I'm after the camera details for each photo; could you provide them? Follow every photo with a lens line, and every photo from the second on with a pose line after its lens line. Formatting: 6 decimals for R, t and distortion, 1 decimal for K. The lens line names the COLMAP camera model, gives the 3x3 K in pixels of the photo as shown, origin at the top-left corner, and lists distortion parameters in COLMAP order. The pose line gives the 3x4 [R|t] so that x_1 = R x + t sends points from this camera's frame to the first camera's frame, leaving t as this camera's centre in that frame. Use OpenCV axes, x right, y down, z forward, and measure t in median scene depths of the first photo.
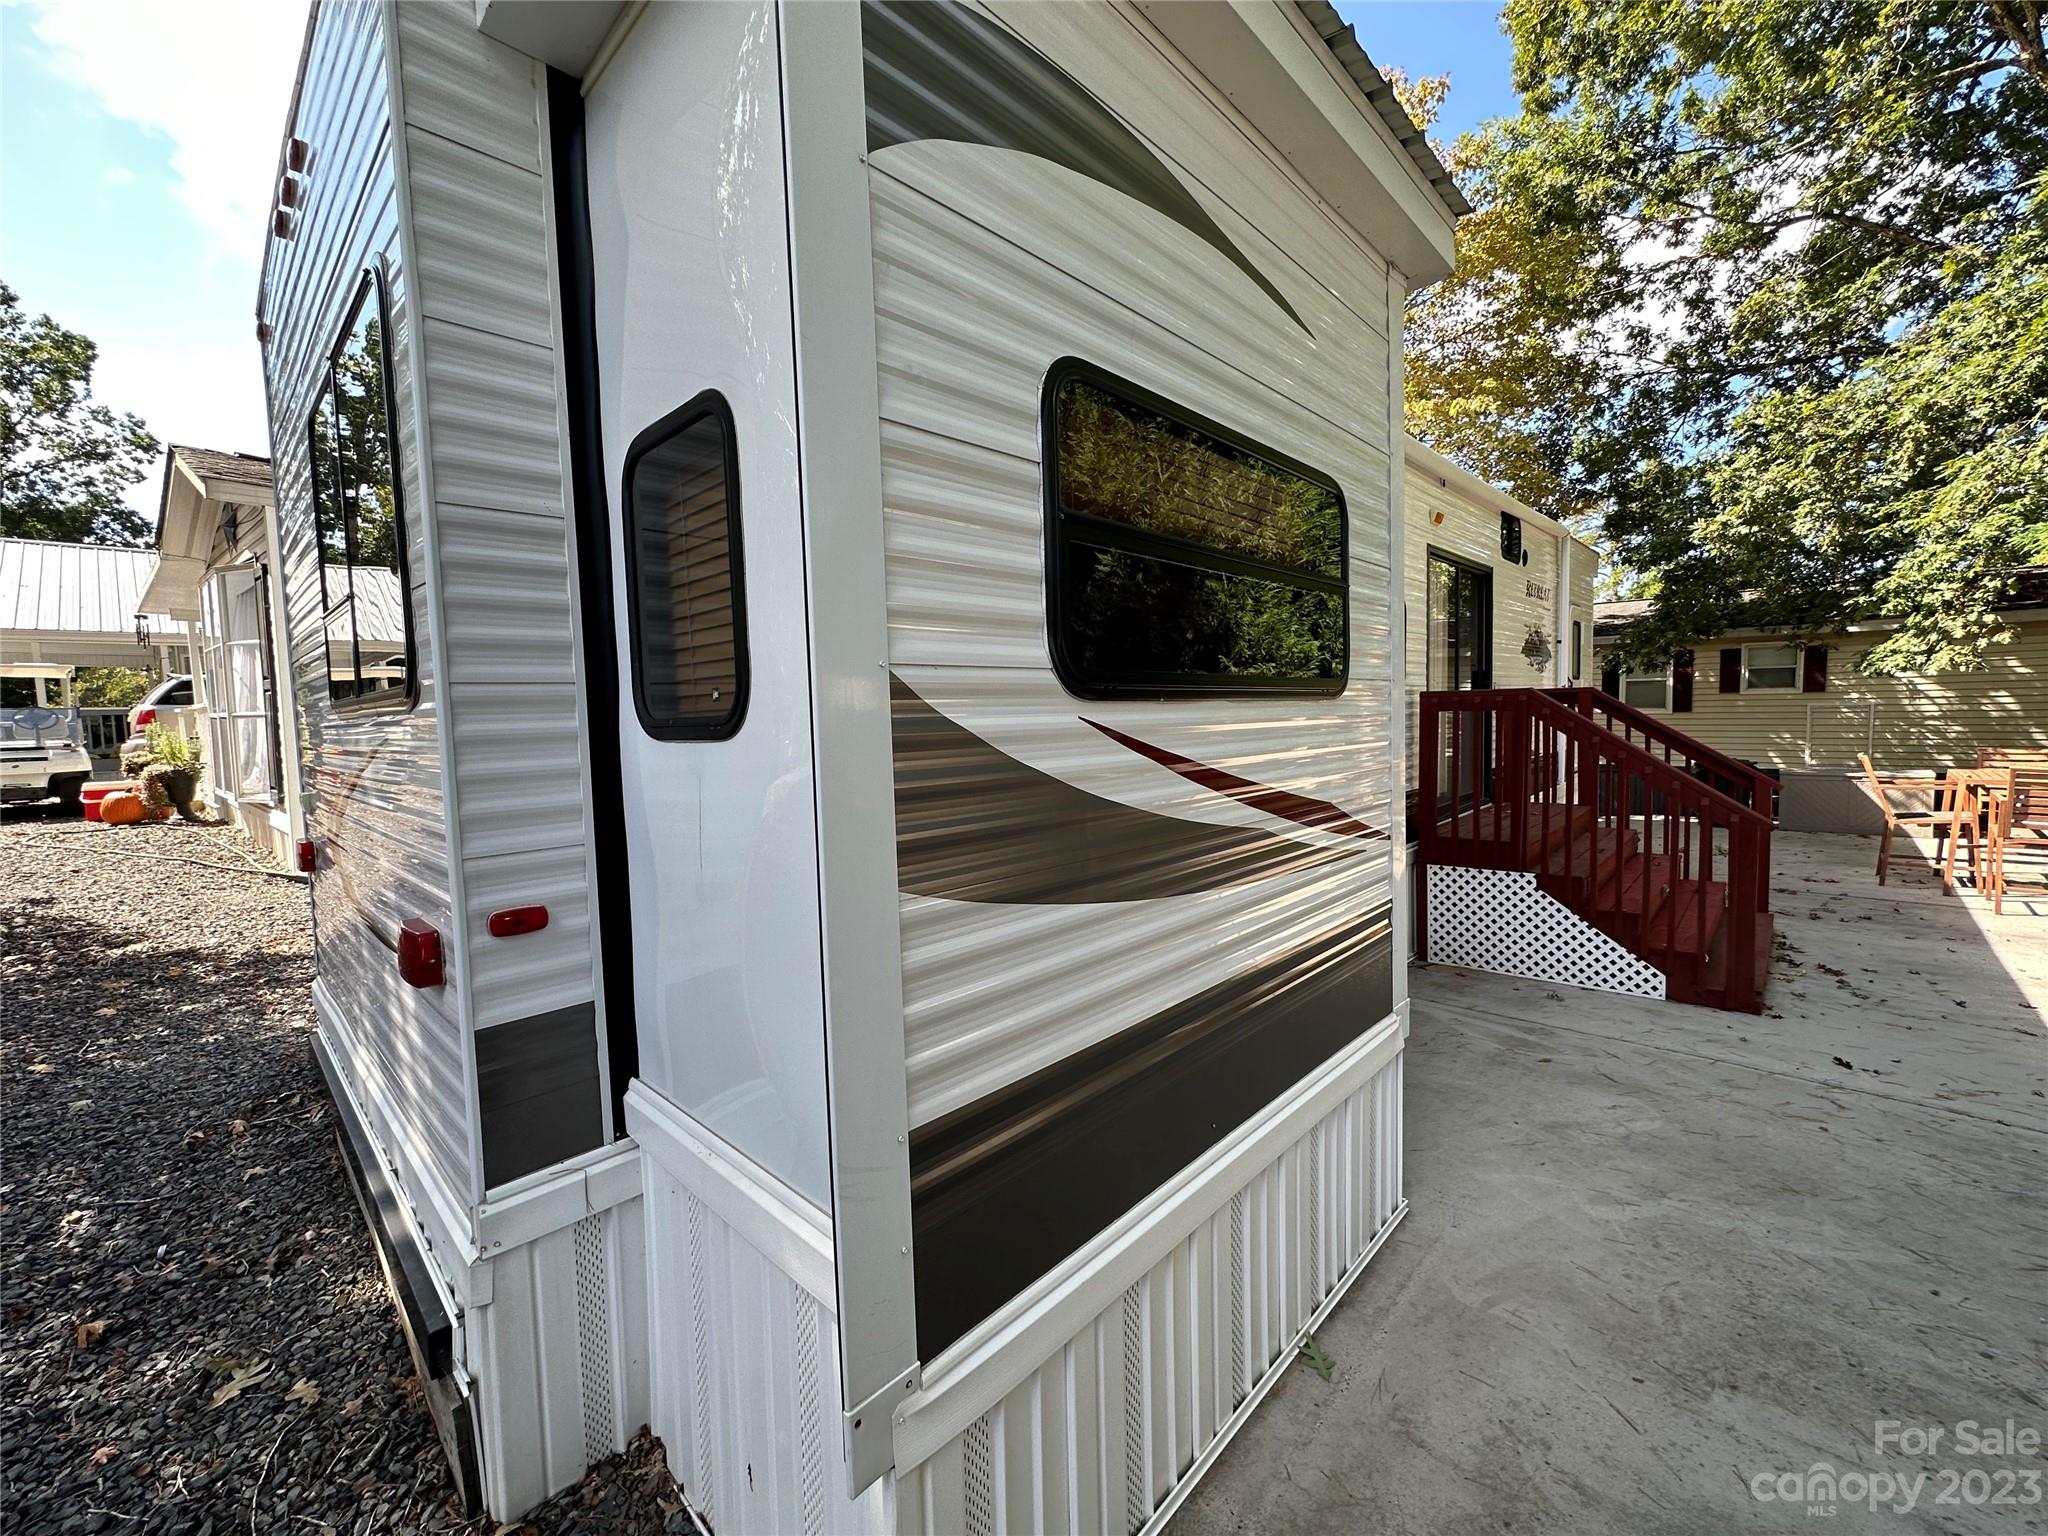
lens RADIAL K [[815.3, 0, 1020.4], [0, 815.3, 765.0], [0, 0, 1]] dist [-0.005623, 0.000834]
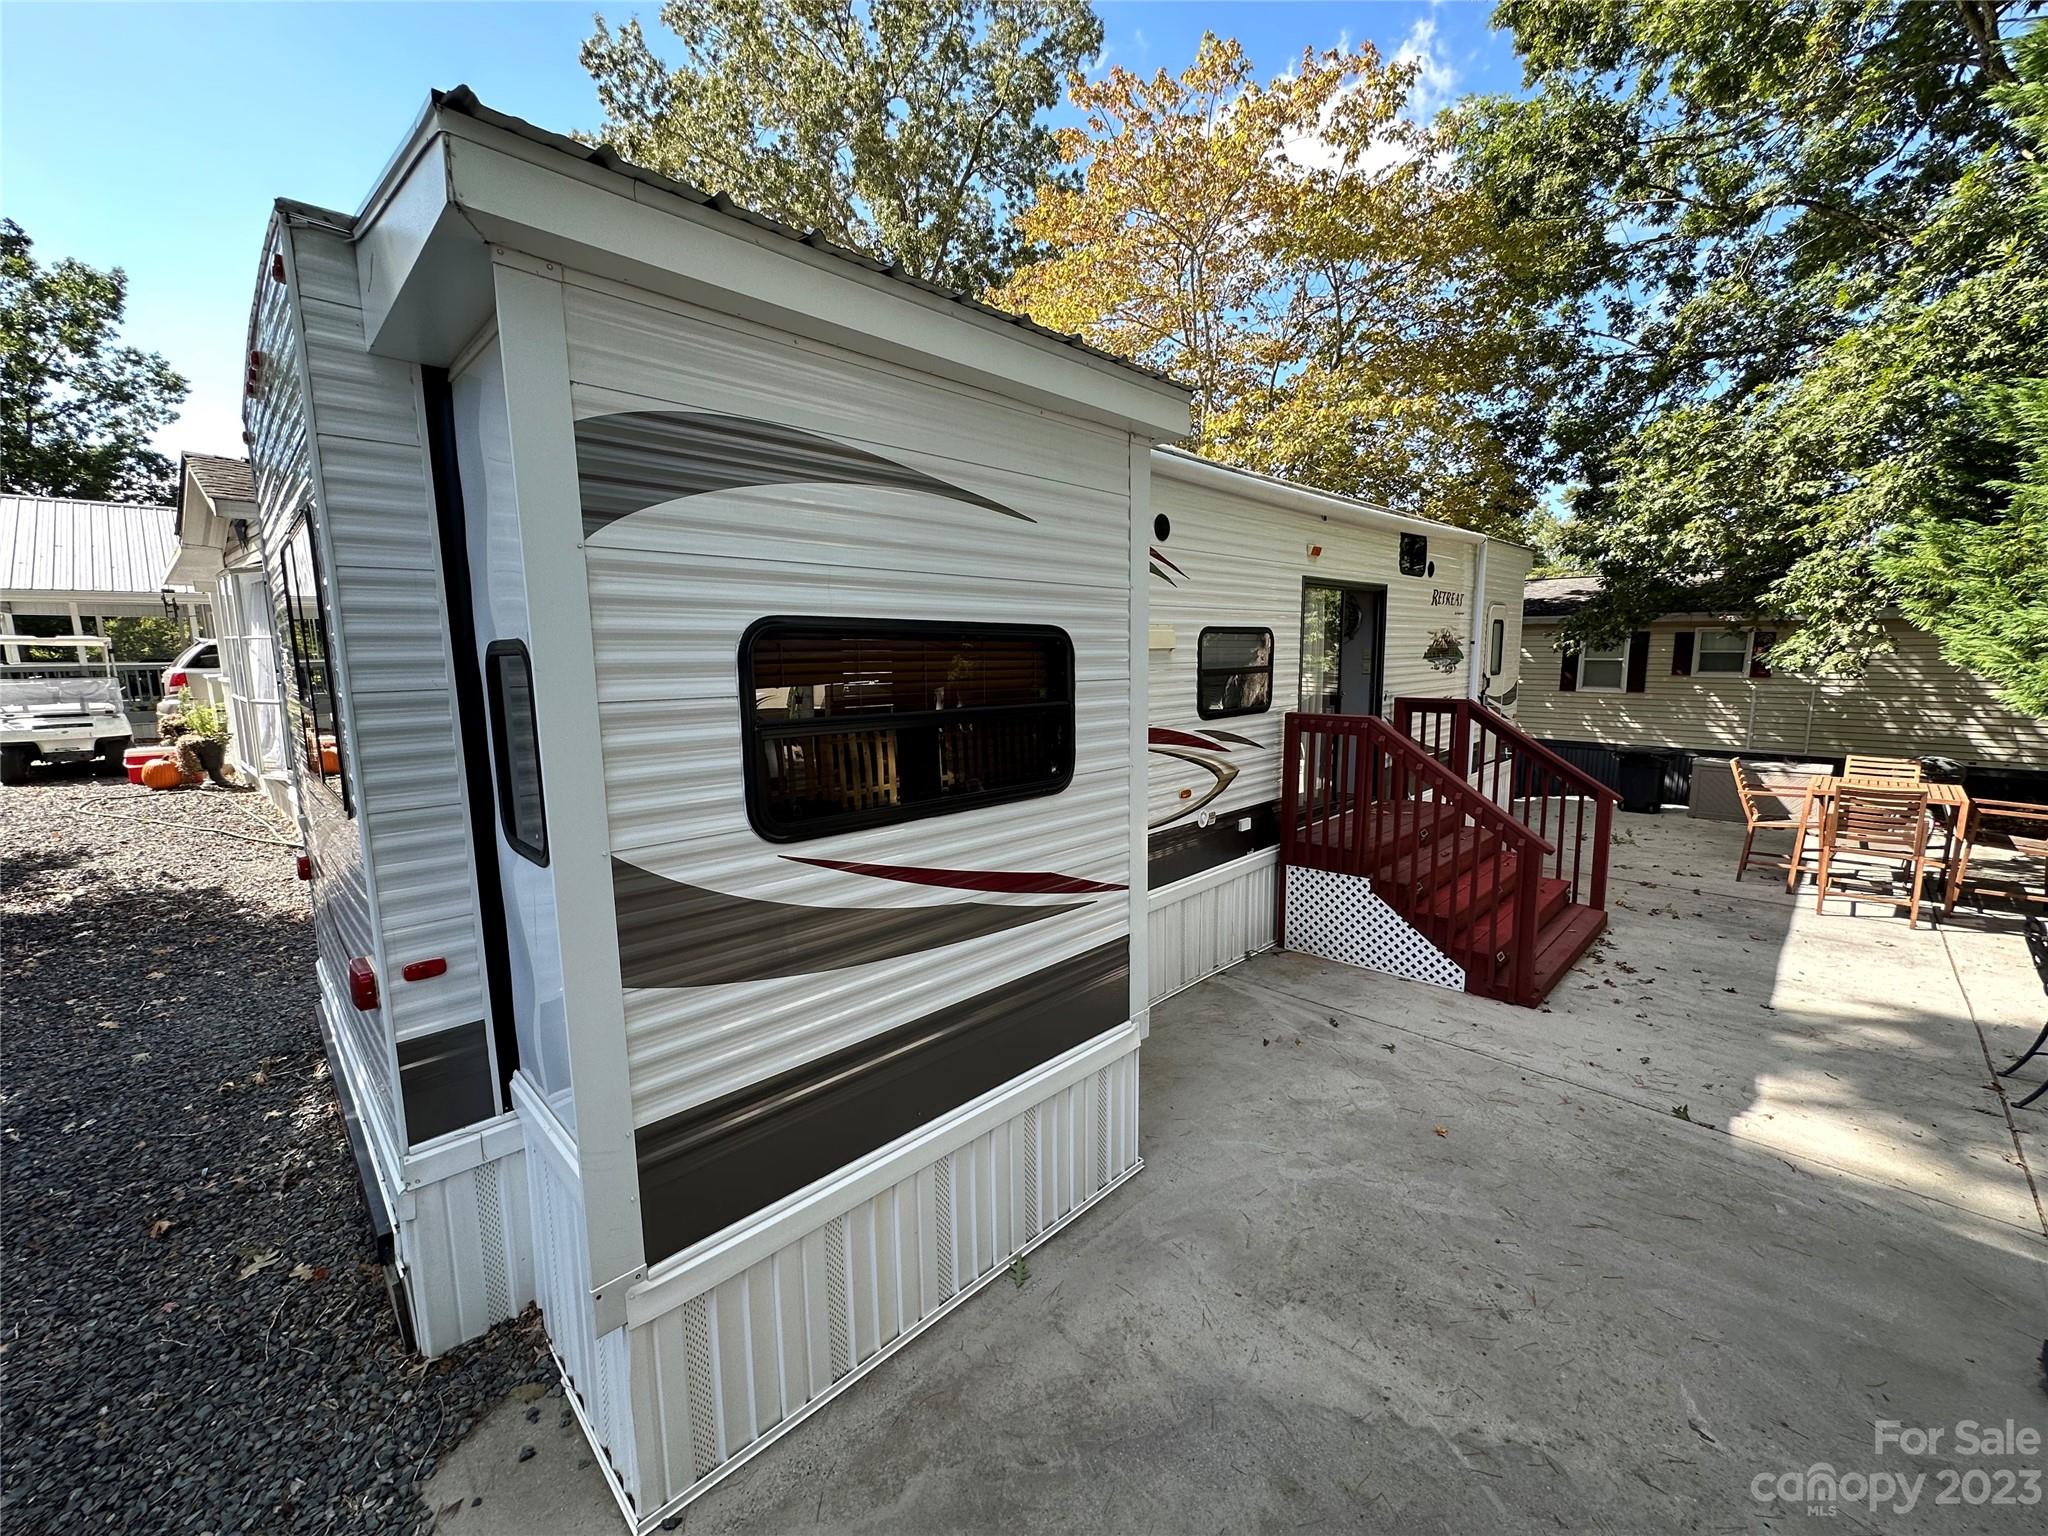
lens RADIAL K [[815.3, 0, 1027.6], [0, 815.3, 760.8], [0, 0, 1]] dist [-0.005623, 0.000834]
pose [[0.999645, 0.018903, -0.018761, 0.242297], [-0.017488, 0.997186, 0.072905, -0.153138], [0.020086, -0.072551, 0.997162, -0.203425]]
